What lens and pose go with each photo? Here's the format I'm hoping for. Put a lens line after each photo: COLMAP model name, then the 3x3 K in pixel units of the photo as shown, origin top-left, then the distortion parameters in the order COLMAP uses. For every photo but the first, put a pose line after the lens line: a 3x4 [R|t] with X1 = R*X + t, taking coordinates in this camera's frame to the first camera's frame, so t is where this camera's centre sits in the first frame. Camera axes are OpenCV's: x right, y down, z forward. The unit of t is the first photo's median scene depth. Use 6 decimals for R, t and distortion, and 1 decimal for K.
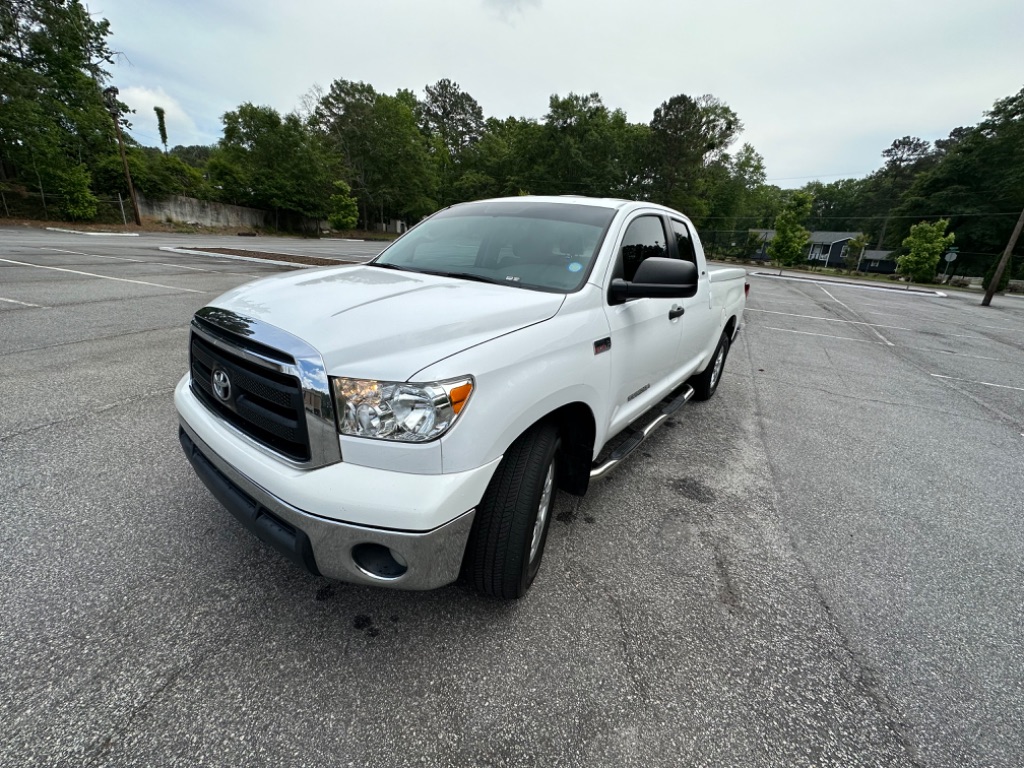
lens RADIAL K [[406.6, 0, 511.2], [0, 406.6, 384.4], [0, 0, 1]] dist [-0.000309, 0.000133]
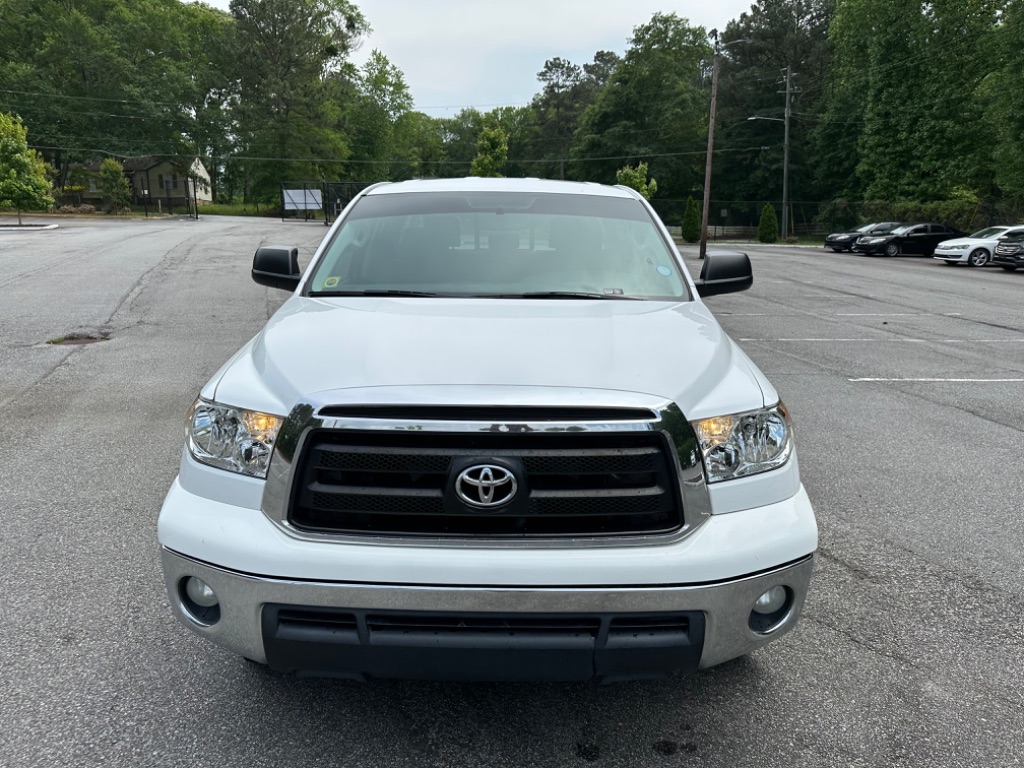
lens RADIAL K [[723.1, 0, 515.4], [0, 723.1, 382.4], [0, 0, 1]] dist [0.022240, -0.027273]
pose [[0.791167, -0.187904, 0.582020, -0.663448], [0.239717, 0.970763, -0.012450, -0.069416], [-0.562664, 0.149370, 0.813079, -0.027052]]
